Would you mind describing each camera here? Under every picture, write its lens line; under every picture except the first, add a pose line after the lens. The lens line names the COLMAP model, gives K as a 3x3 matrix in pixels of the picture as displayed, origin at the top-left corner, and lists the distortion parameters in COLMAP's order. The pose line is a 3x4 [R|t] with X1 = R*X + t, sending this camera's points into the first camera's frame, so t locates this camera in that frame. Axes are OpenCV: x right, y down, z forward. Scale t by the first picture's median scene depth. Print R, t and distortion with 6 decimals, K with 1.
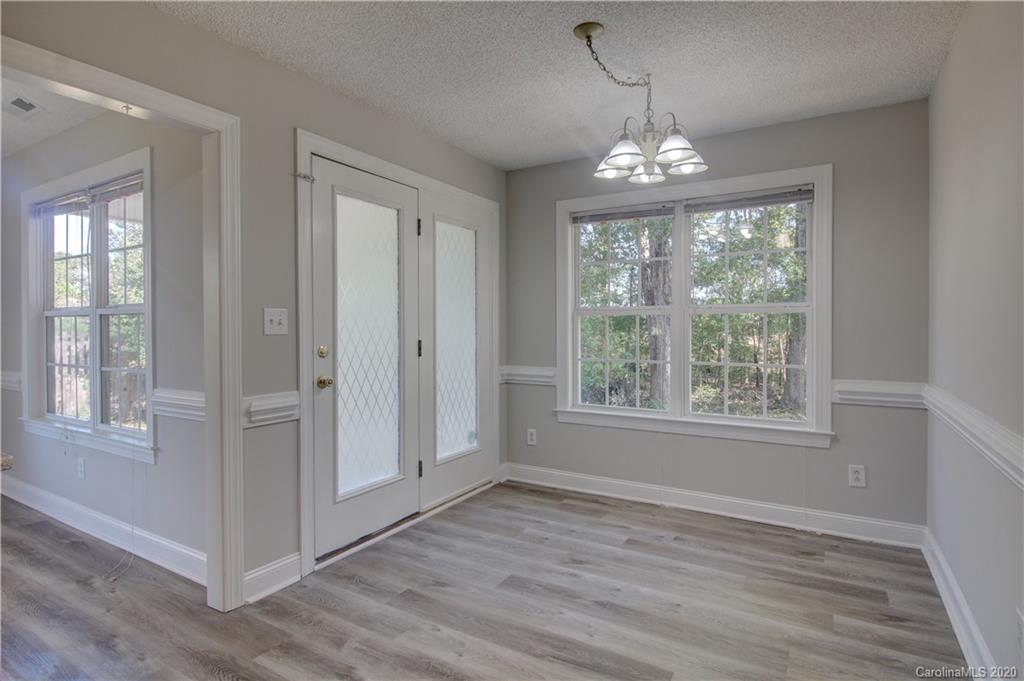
lens RADIAL K [[532.9, 0, 512.0], [0, 532.9, 340.5], [0, 0, 1]] dist [-0.005417, -0.001065]
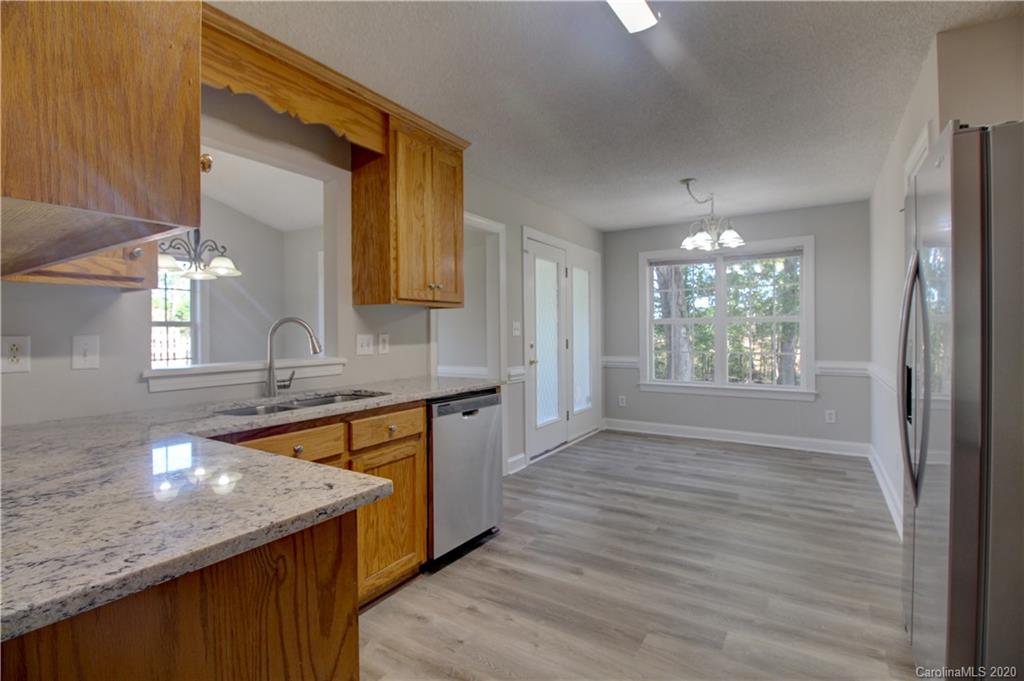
lens RADIAL K [[479.6, 0, 512.0], [0, 479.6, 340.5], [0, 0, 1]] dist [-0.009190, -0.000029]
pose [[0.999540, -0.005809, -0.029782, -0.326351], [0.005561, 0.999949, -0.008419, 0.016271], [0.029829, 0.008249, 0.999521, -0.565259]]
